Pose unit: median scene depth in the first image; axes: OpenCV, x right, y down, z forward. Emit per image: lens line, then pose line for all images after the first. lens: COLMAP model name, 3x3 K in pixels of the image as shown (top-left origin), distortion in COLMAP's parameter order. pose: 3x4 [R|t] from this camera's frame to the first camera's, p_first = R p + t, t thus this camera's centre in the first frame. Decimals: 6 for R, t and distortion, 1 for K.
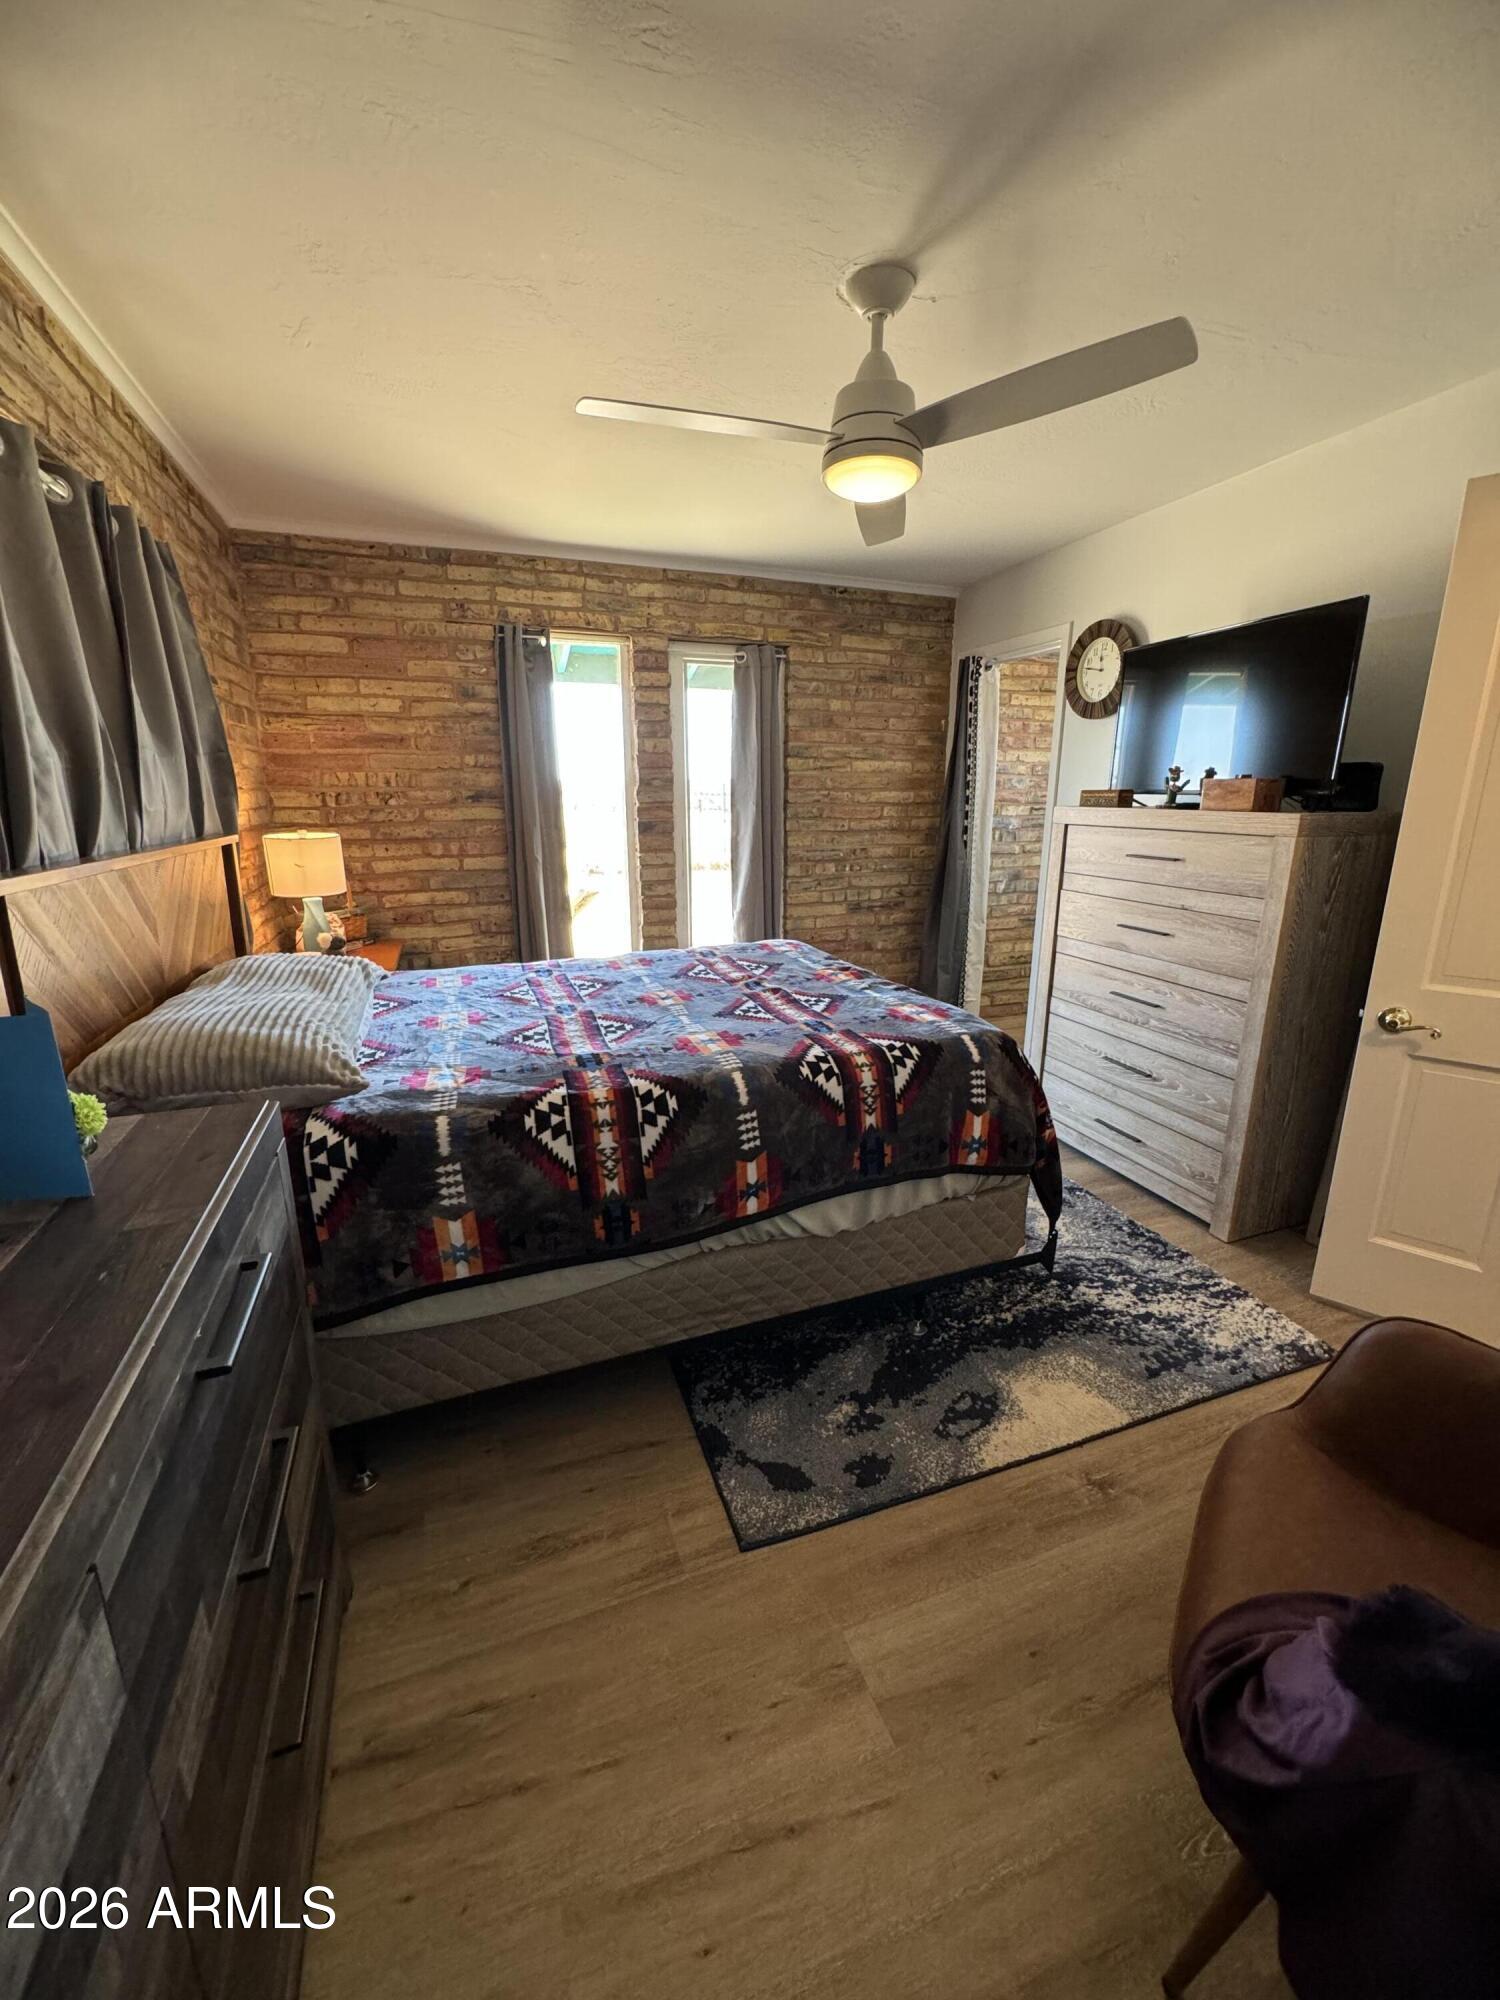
lens RADIAL K [[801.6, 0, 761.0], [0, 801.6, 986.6], [0, 0, 1]] dist [-0.002196, 0.000231]
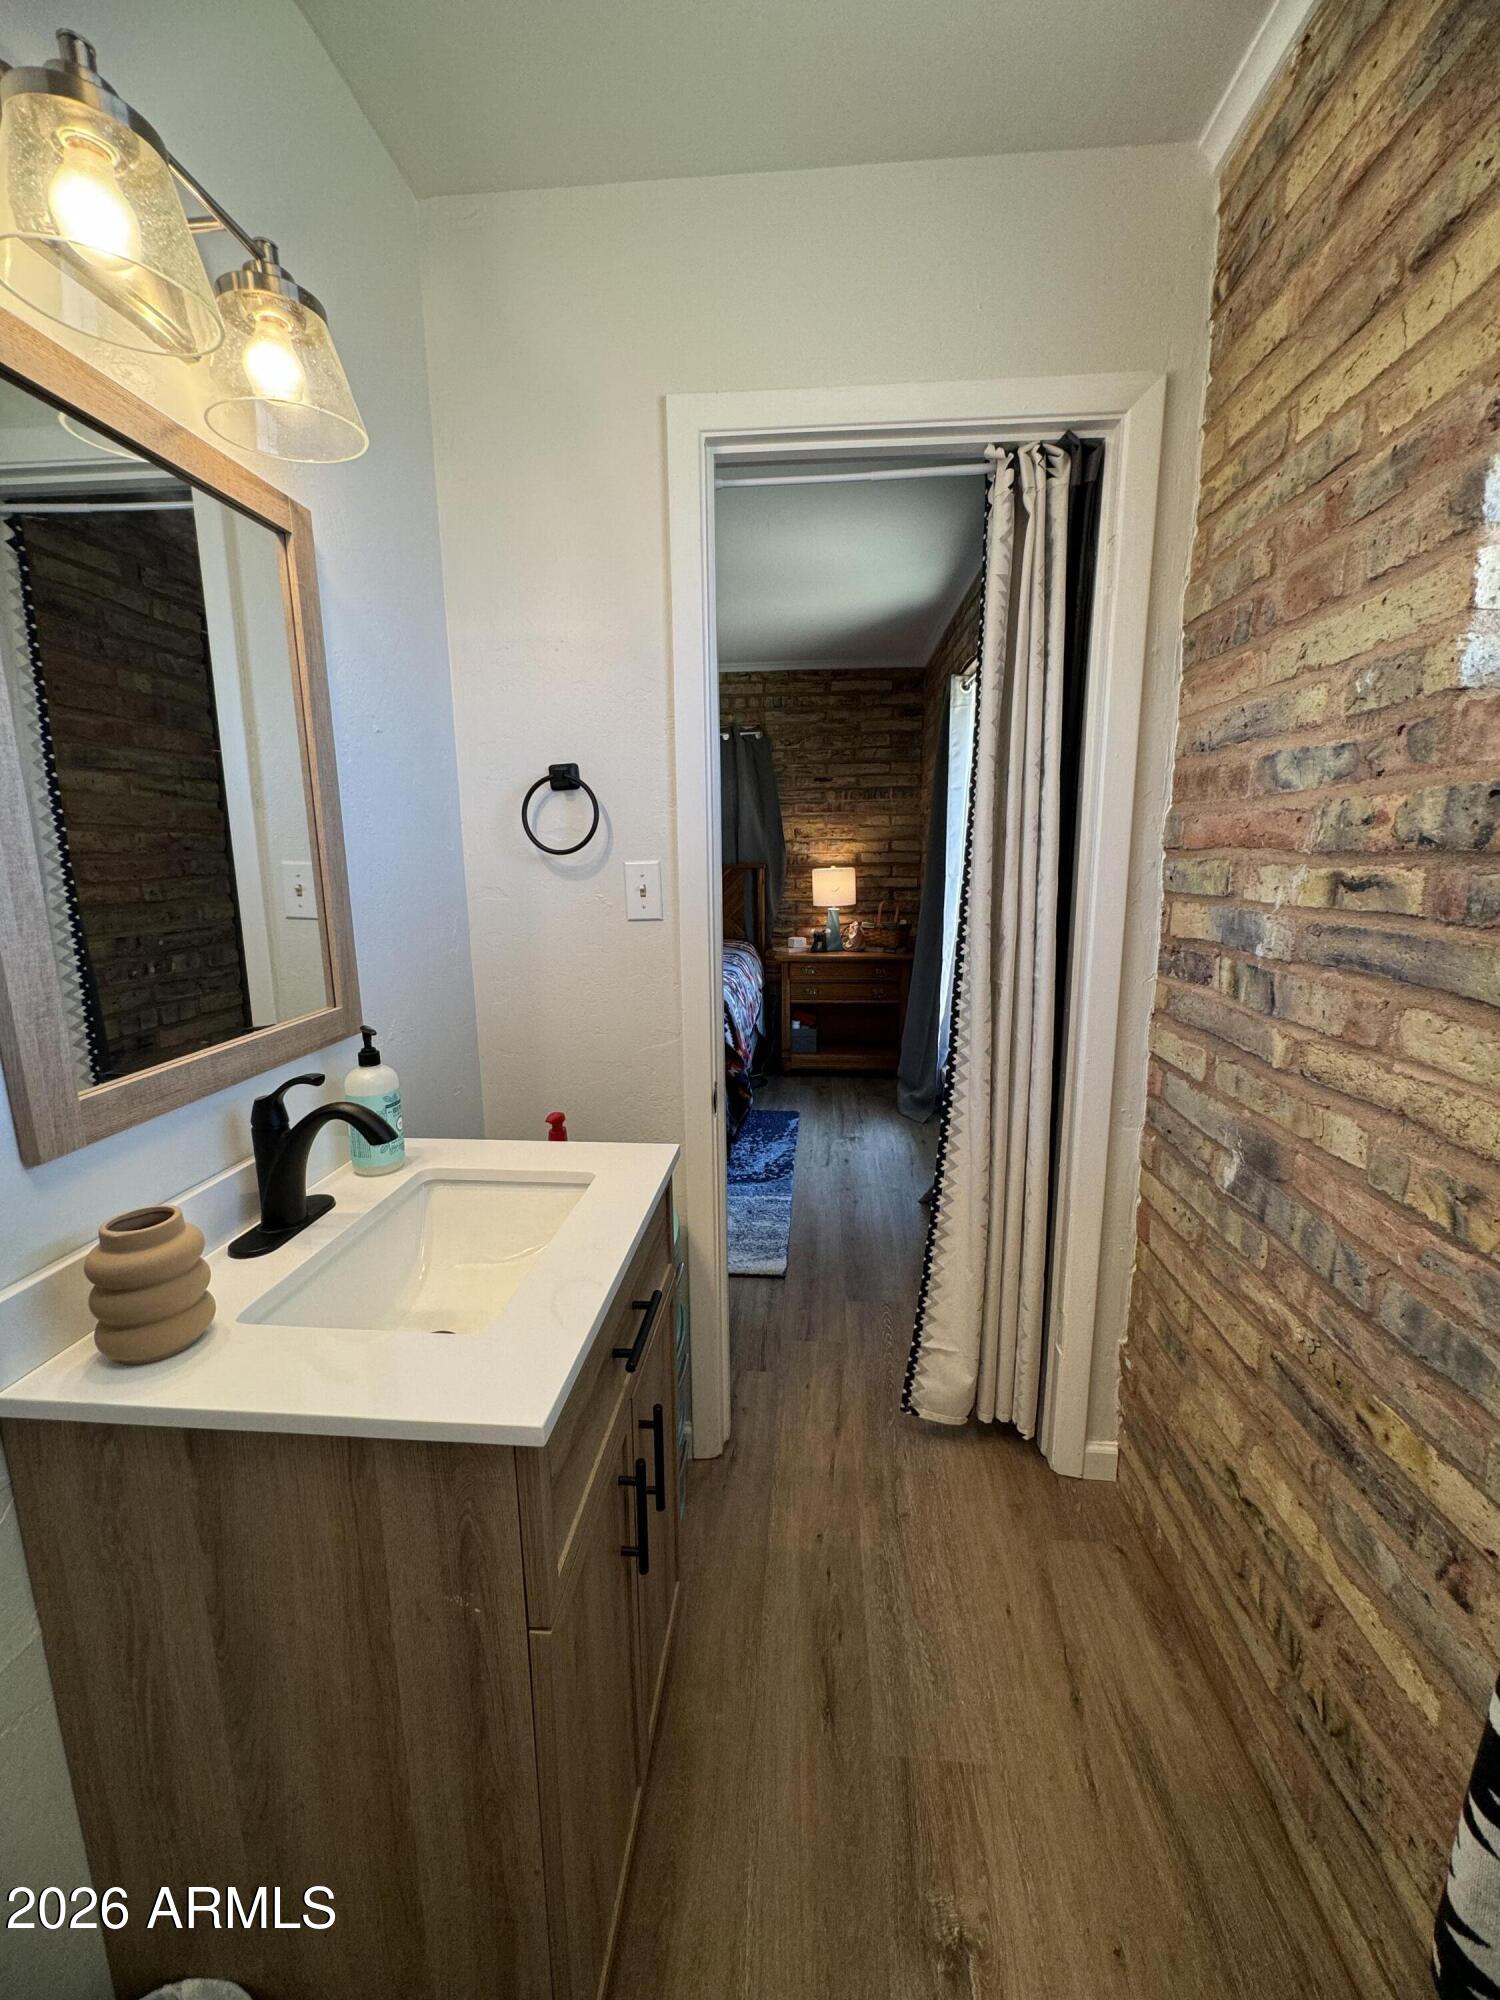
lens RADIAL K [[796.7, 0, 753.9], [0, 796.7, 991.6], [0, 0, 1]] dist [-0.001892, -0.000005]
pose [[-0.429927, 0.160778, -0.888433, 1.169742], [-0.211347, 0.938756, 0.272159, -0.433944], [0.877779, 0.304776, -0.369617, 1.884747]]
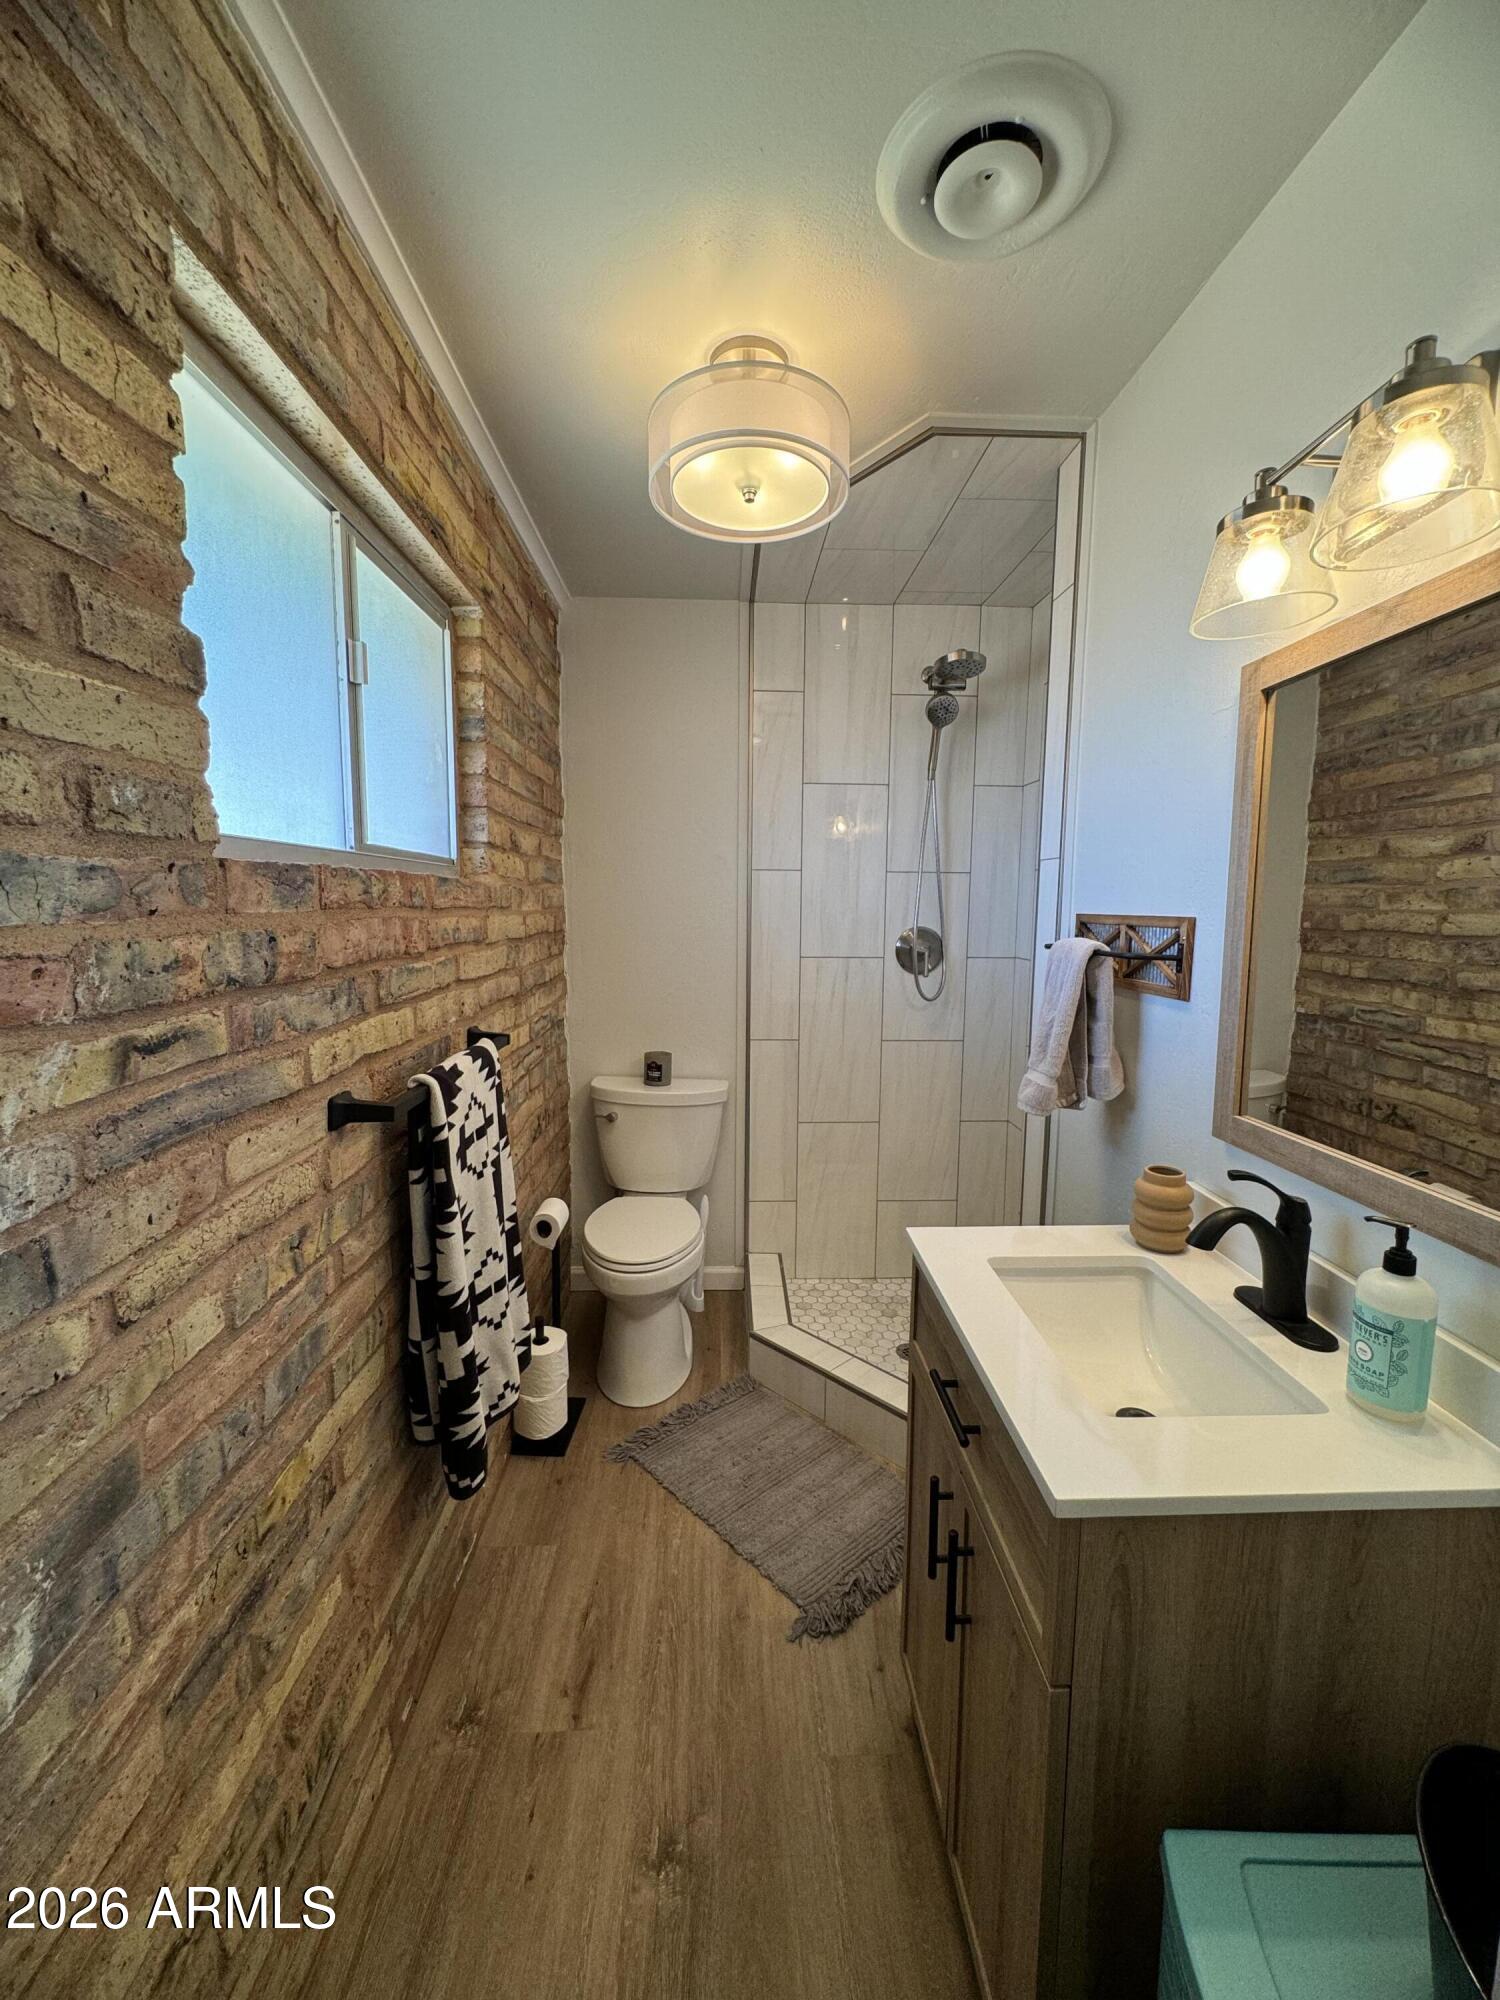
lens RADIAL K [[801.6, 0, 761.0], [0, 801.6, 986.6], [0, 0, 1]] dist [-0.002196, 0.000231]
pose [[0.318525, -0.096351, 0.943005, 0.458582], [0.220821, 0.974993, 0.025031, -0.416677], [-0.921835, 0.200262, 0.331836, 1.649366]]
